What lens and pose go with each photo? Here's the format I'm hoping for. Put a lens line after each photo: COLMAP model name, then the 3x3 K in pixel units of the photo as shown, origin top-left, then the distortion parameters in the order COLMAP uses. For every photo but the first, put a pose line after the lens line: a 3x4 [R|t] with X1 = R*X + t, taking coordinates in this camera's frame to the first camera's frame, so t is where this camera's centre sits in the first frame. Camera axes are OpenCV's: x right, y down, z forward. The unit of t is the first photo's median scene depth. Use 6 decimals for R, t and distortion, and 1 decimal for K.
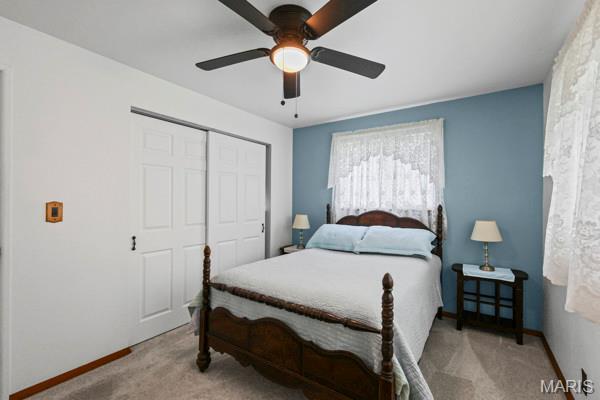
lens RADIAL K [[263.2, 0, 300.8], [0, 263.2, 201.1], [0, 0, 1]] dist [0.000747, 0.000171]
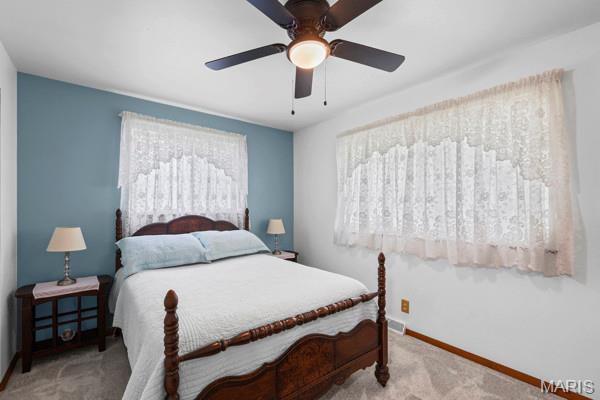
lens RADIAL K [[263.2, 0, 300.8], [0, 263.2, 201.1], [0, 0, 1]] dist [0.000747, 0.000171]
pose [[0.303115, 0.016398, 0.952813, -0.499919], [0.002554, 0.999834, -0.018020, 0.004100], [-0.952951, 0.007896, 0.303023, 0.387492]]
